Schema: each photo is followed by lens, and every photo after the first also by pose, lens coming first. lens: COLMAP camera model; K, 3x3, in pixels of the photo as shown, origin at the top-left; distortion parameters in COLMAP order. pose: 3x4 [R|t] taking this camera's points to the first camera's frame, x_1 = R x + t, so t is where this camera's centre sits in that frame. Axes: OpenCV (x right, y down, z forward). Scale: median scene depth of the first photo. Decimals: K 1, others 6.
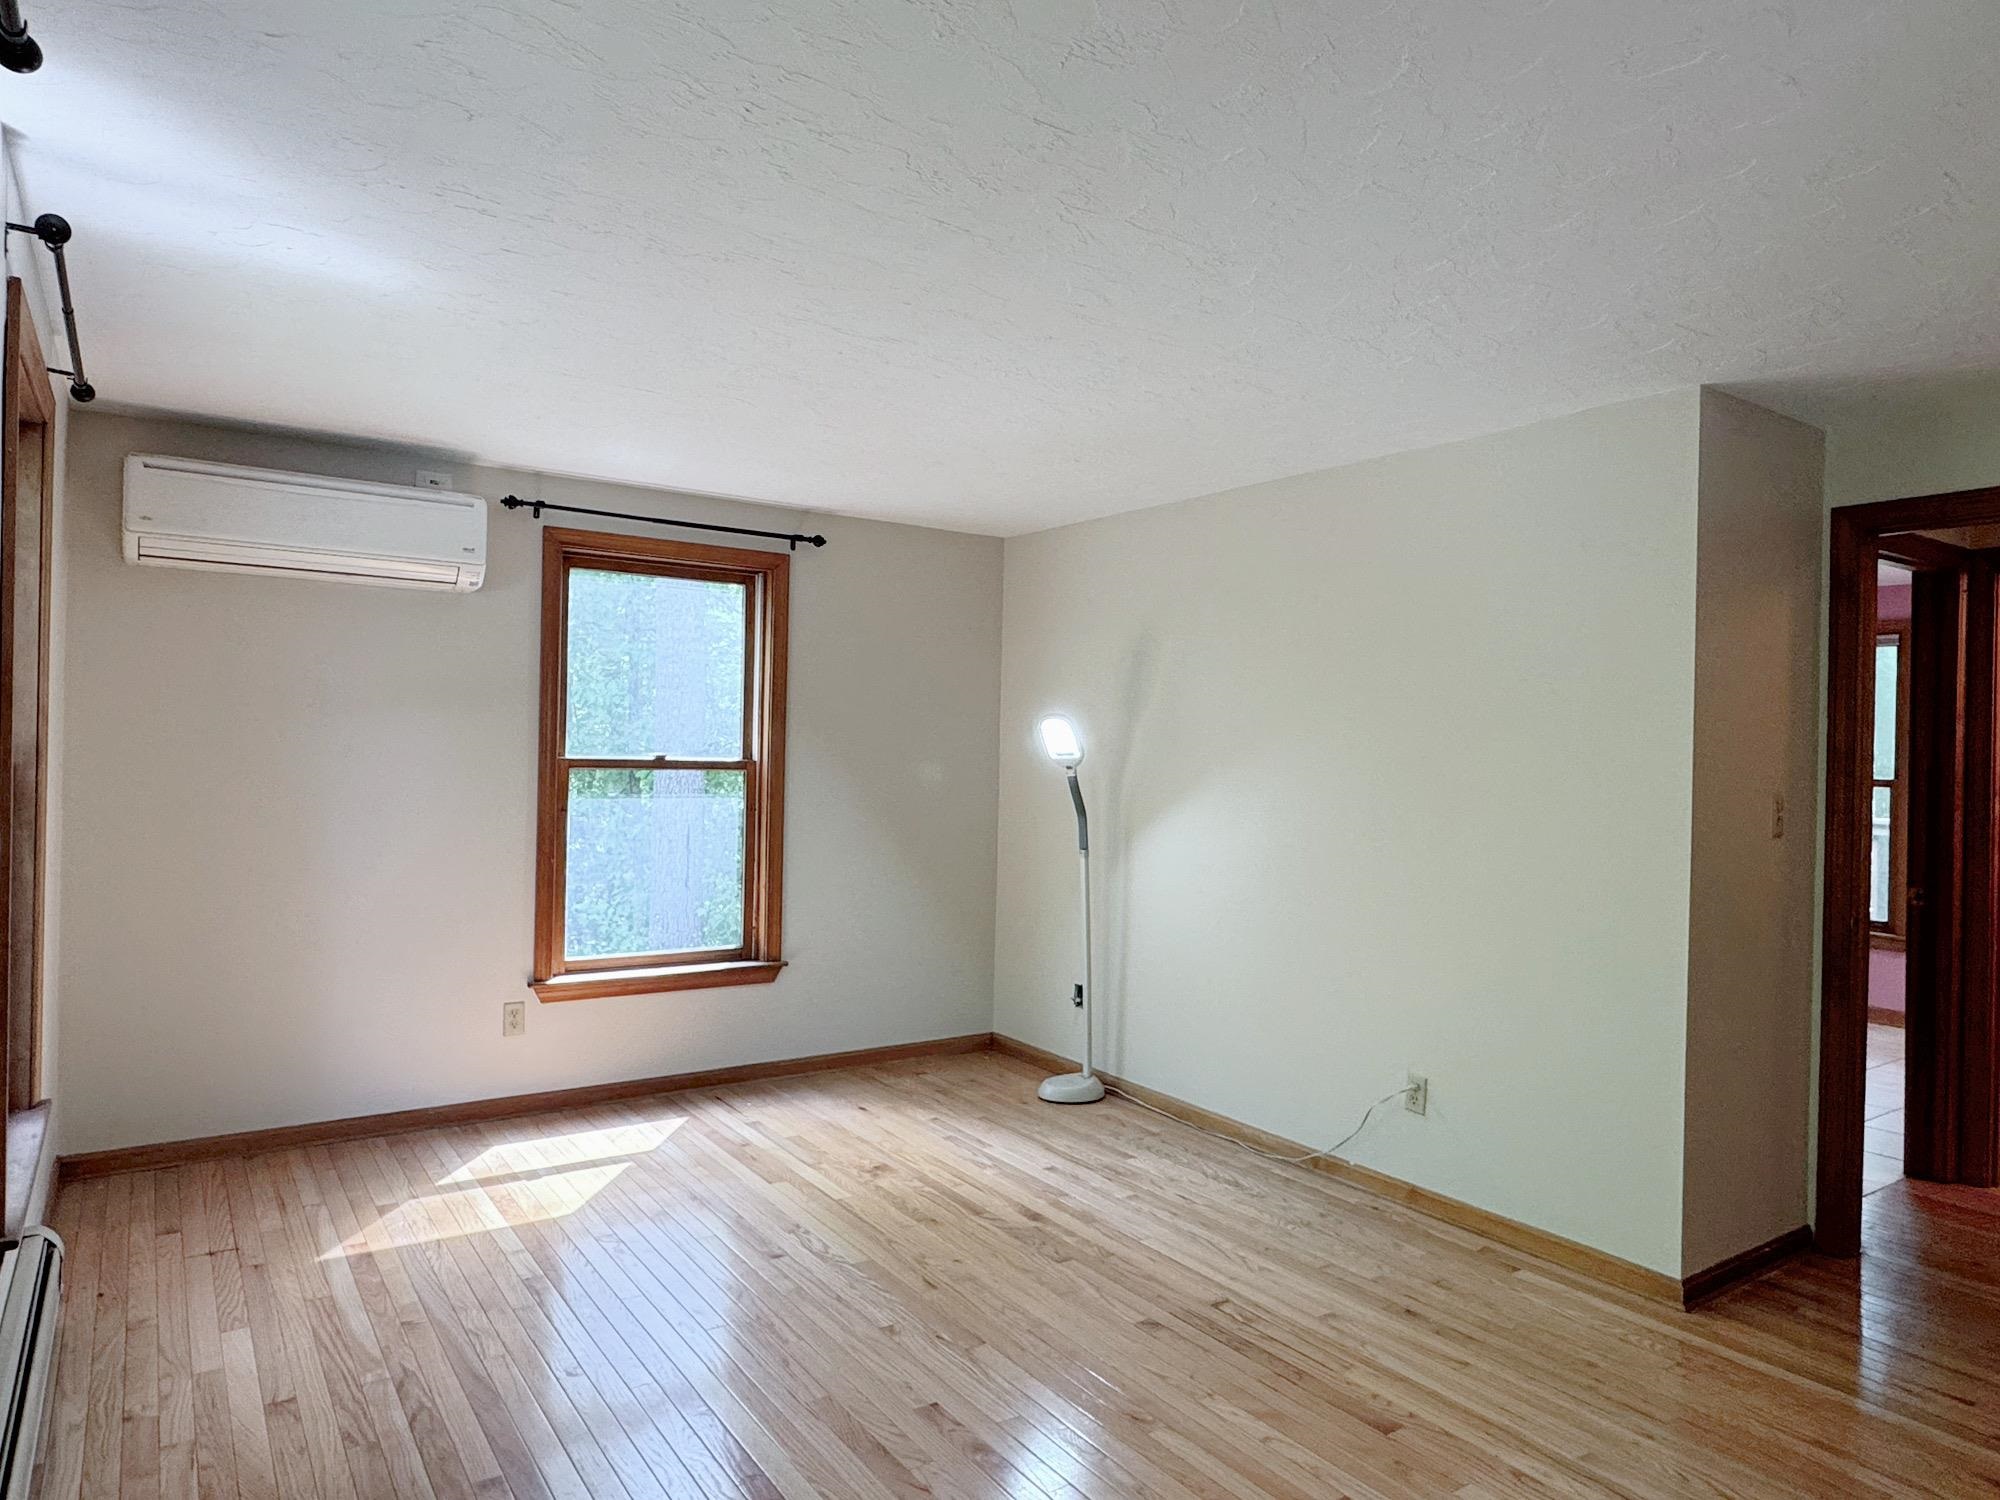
lens RADIAL K [[1239.2, 0, 994.1], [0, 1239.2, 747.8], [0, 0, 1]] dist [0.000827, 0.001092]
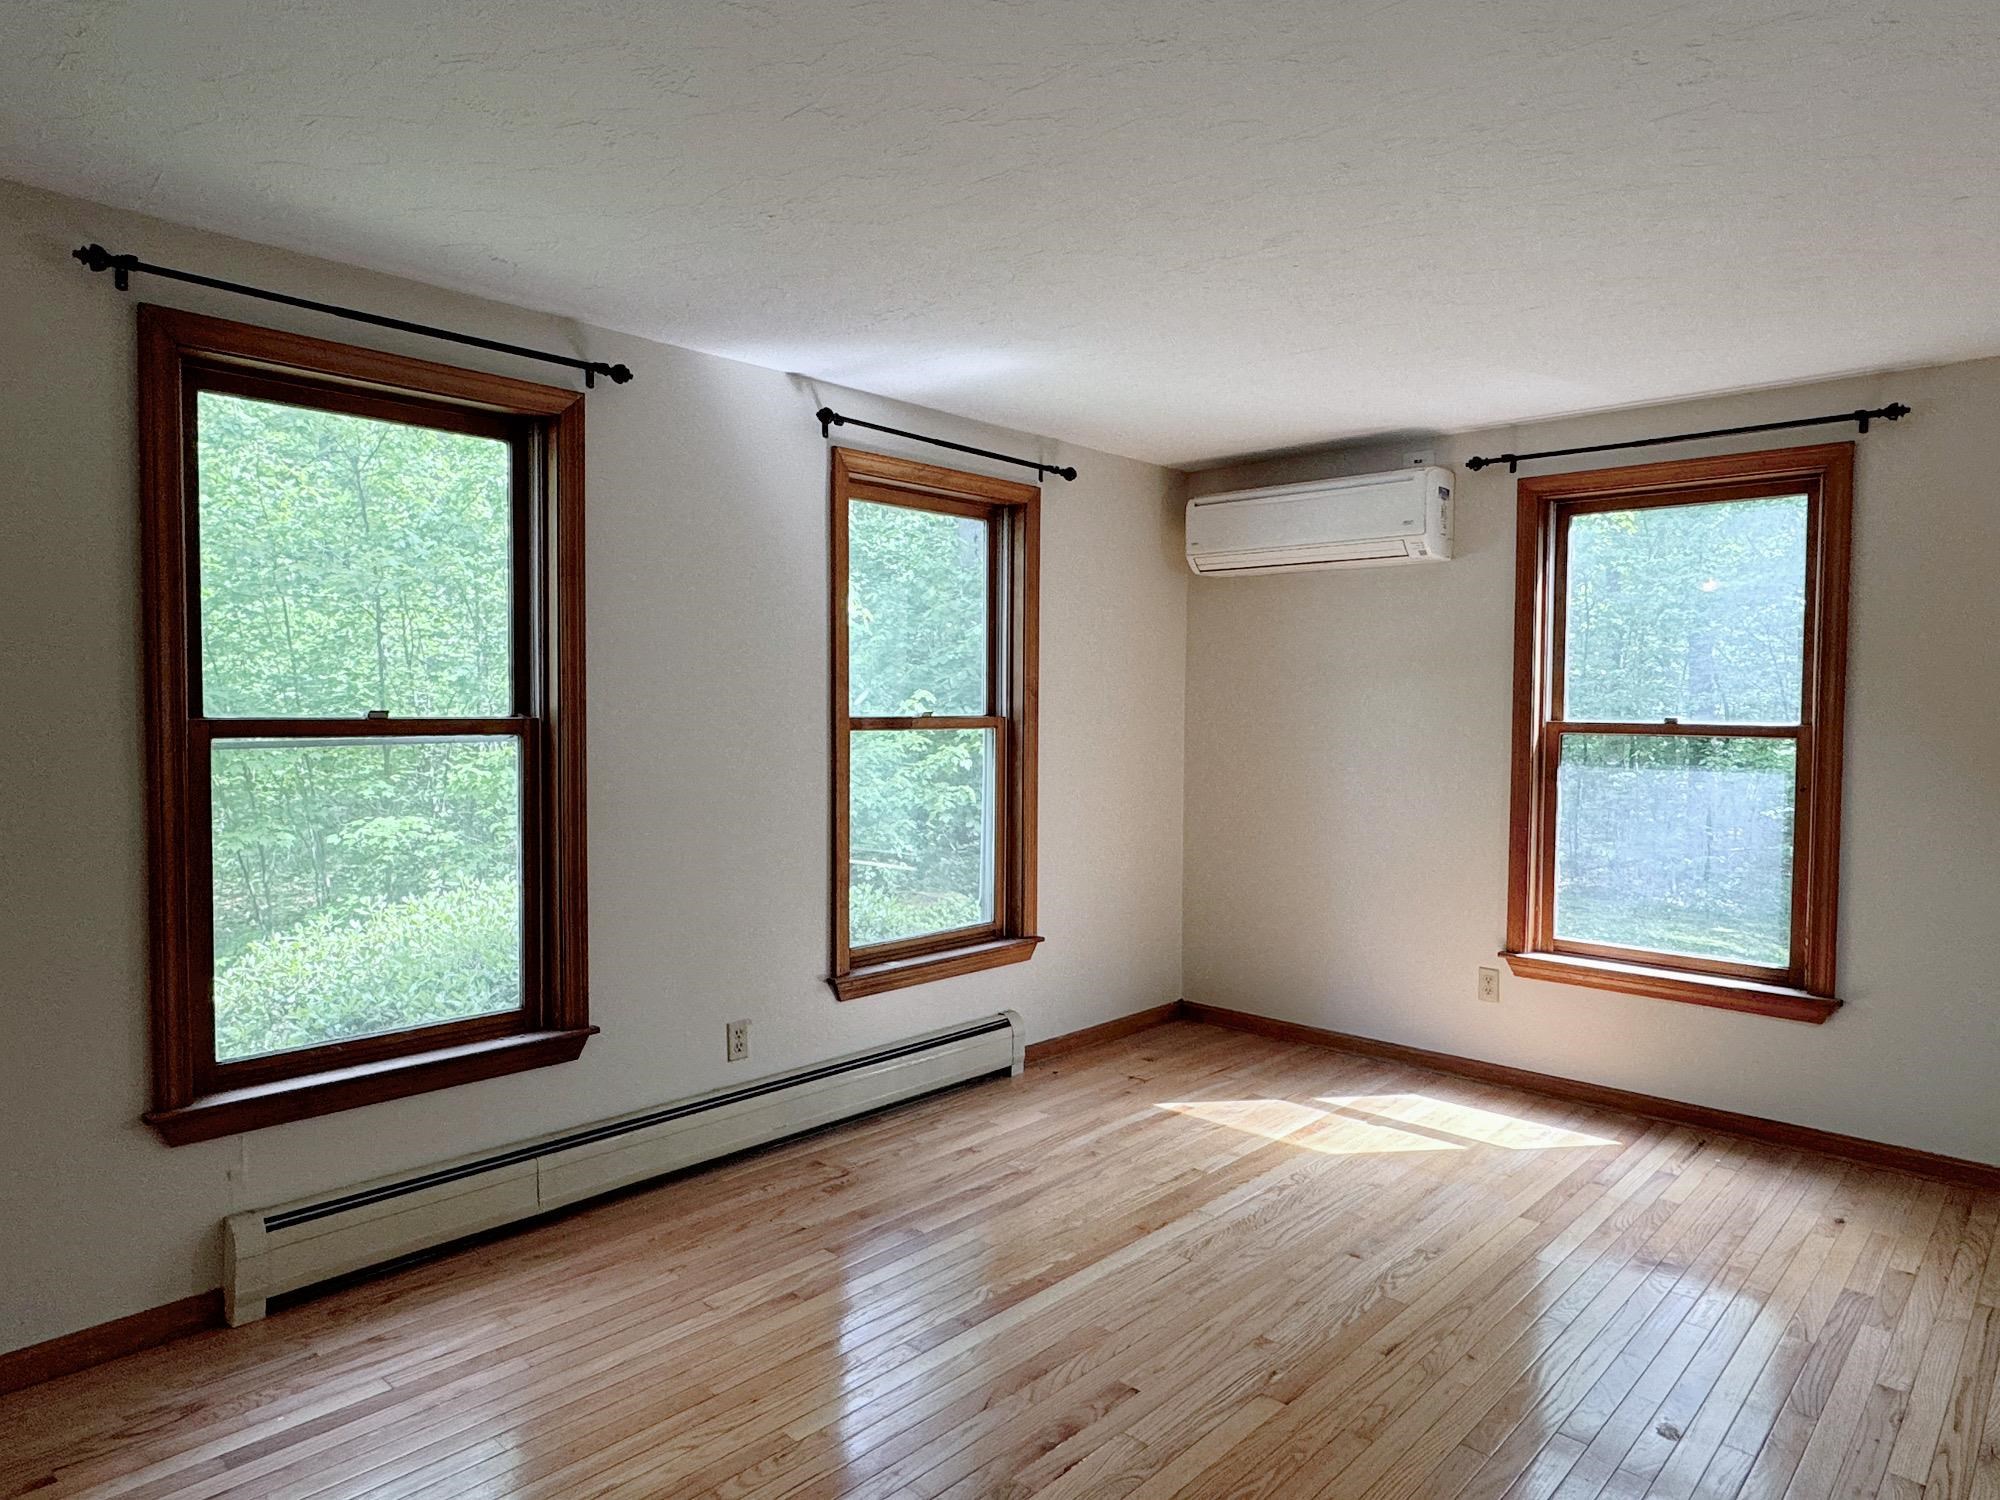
lens RADIAL K [[1239.2, 0, 994.1], [0, 1239.2, 747.8], [0, 0, 1]] dist [0.000827, 0.001092]
pose [[0.220394, 0.017475, -0.975254, 0.538480], [-0.000275, 0.999841, 0.017853, 0.012770], [0.975411, -0.003667, 0.220363, 0.436781]]
